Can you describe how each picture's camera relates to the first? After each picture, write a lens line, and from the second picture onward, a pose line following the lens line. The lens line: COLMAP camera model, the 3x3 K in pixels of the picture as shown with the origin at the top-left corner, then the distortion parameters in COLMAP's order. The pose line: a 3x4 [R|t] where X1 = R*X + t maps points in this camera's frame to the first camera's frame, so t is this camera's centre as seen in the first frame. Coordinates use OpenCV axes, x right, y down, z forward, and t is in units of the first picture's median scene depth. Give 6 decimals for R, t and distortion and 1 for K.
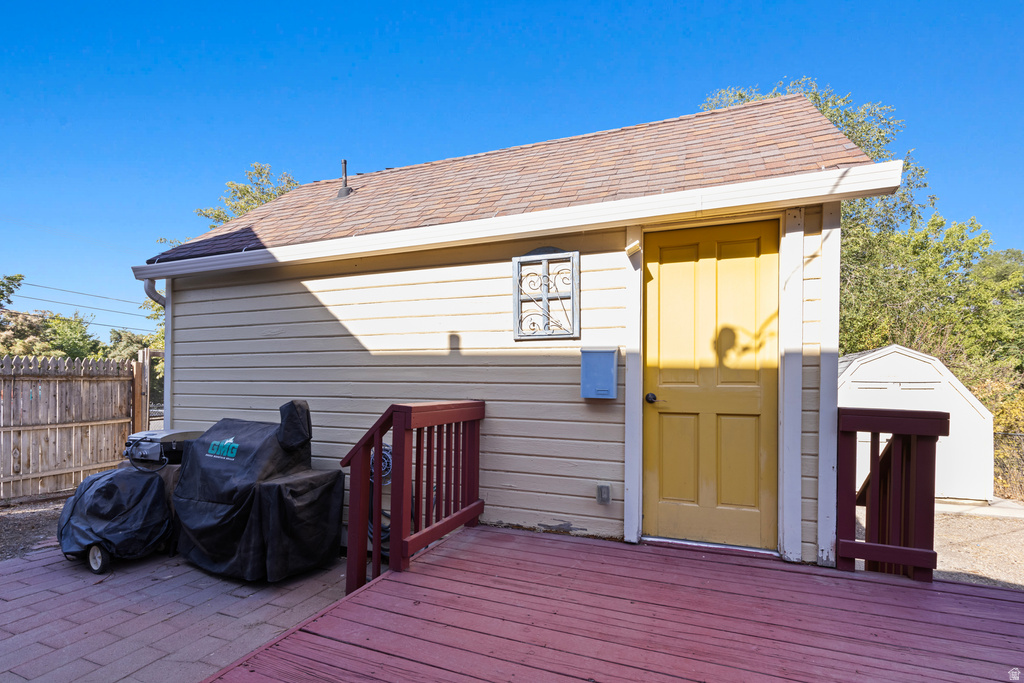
lens RADIAL K [[458.4, 0, 499.6], [0, 458.4, 380.5], [0, 0, 1]] dist [0.003441, -0.000347]
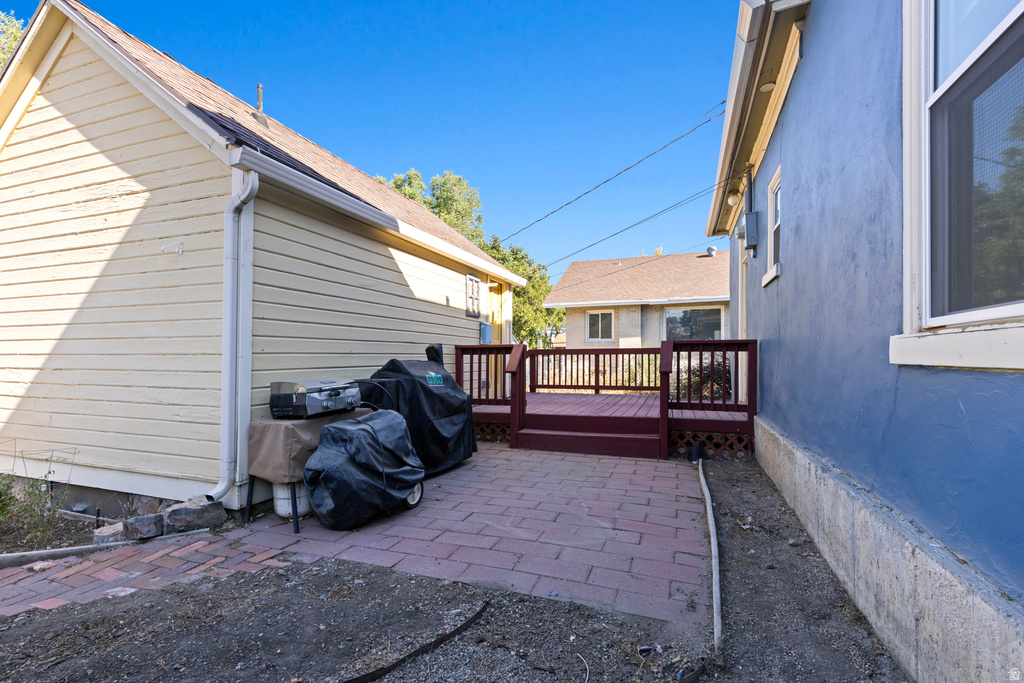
lens RADIAL K [[464.2, 0, 508.2], [0, 464.2, 361.8], [0, 0, 1]] dist [0.001173, -0.000069]
pose [[-0.008126, -0.015520, 0.999847, -2.035213], [-0.005604, 0.999865, 0.015475, 0.079515], [-0.999951, -0.005478, -0.008212, 0.847369]]
